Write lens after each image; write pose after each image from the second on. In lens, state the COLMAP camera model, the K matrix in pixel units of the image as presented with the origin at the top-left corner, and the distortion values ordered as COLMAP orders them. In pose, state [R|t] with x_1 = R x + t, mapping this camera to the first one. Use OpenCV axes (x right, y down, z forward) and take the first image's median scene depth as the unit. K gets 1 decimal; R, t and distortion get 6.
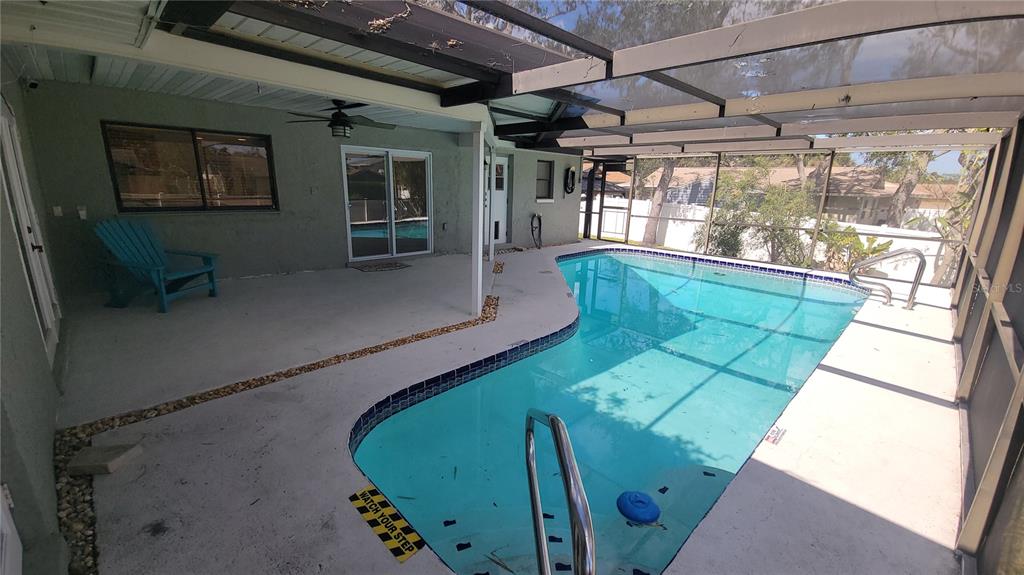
lens RADIAL K [[410.1, 0, 512.7], [0, 410.1, 289.0], [0, 0, 1]] dist [-0.000796, -0.000627]
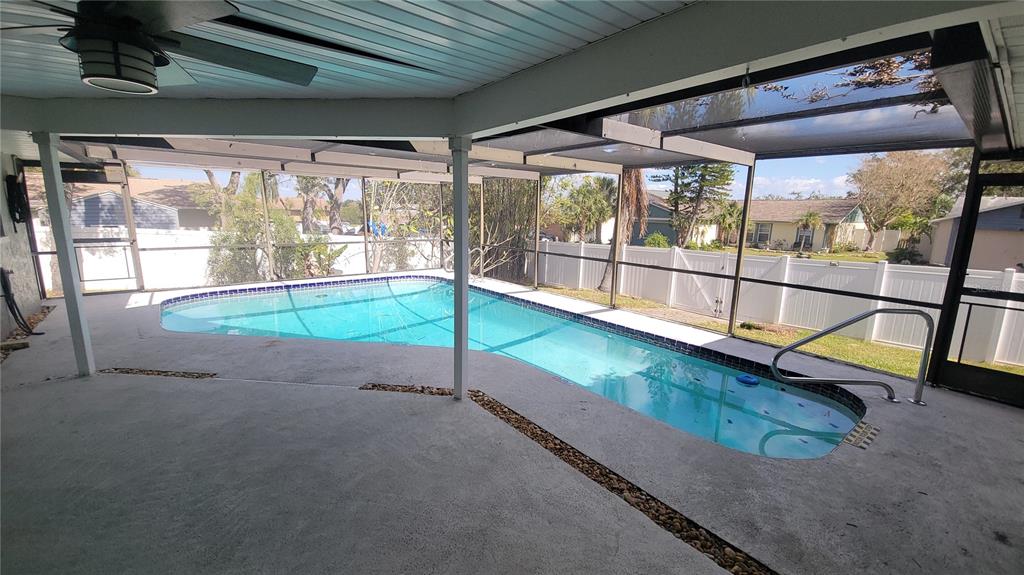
lens RADIAL K [[410.1, 0, 507.8], [0, 410.1, 283.6], [0, 0, 1]] dist [-0.000796, -0.000627]
pose [[0.021721, -0.192161, 0.981123, -0.473284], [0.228952, 0.956231, 0.182217, -0.150015], [-0.973195, 0.220672, 0.064766, 0.525103]]
